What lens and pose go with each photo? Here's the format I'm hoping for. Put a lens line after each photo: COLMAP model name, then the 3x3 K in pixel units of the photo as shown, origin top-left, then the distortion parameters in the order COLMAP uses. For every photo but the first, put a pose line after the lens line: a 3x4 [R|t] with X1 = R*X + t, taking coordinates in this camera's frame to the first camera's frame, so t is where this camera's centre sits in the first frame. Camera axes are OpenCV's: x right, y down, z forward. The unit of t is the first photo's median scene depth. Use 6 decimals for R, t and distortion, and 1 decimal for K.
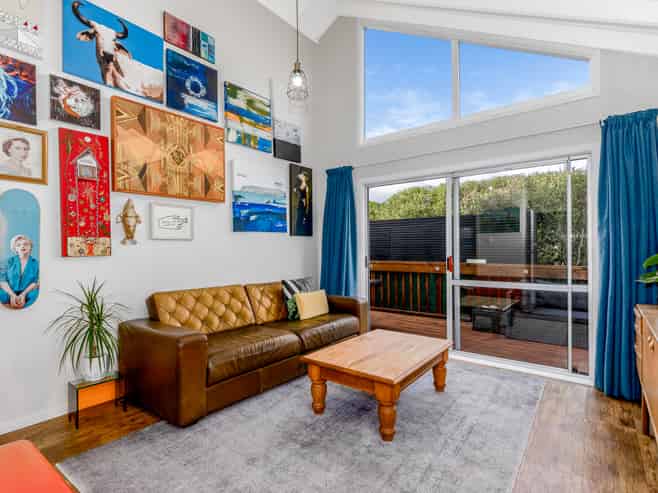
lens RADIAL K [[336.9, 0, 327.1], [0, 336.9, 251.5], [0, 0, 1]] dist [0.002278, 0.000421]
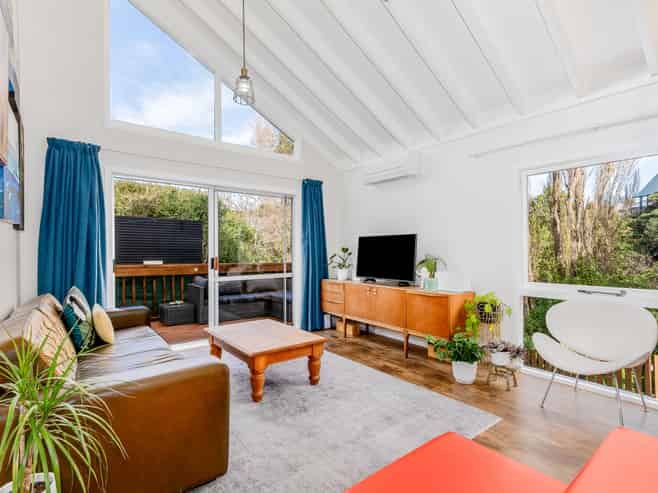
lens RADIAL K [[336.9, 0, 327.1], [0, 336.9, 251.5], [0, 0, 1]] dist [0.002278, 0.000421]
pose [[0.236057, 0.003419, 0.971733, -0.672541], [0.002245, 0.999989, -0.004064, -0.000903], [-0.971737, 0.003141, 0.236047, 0.336491]]
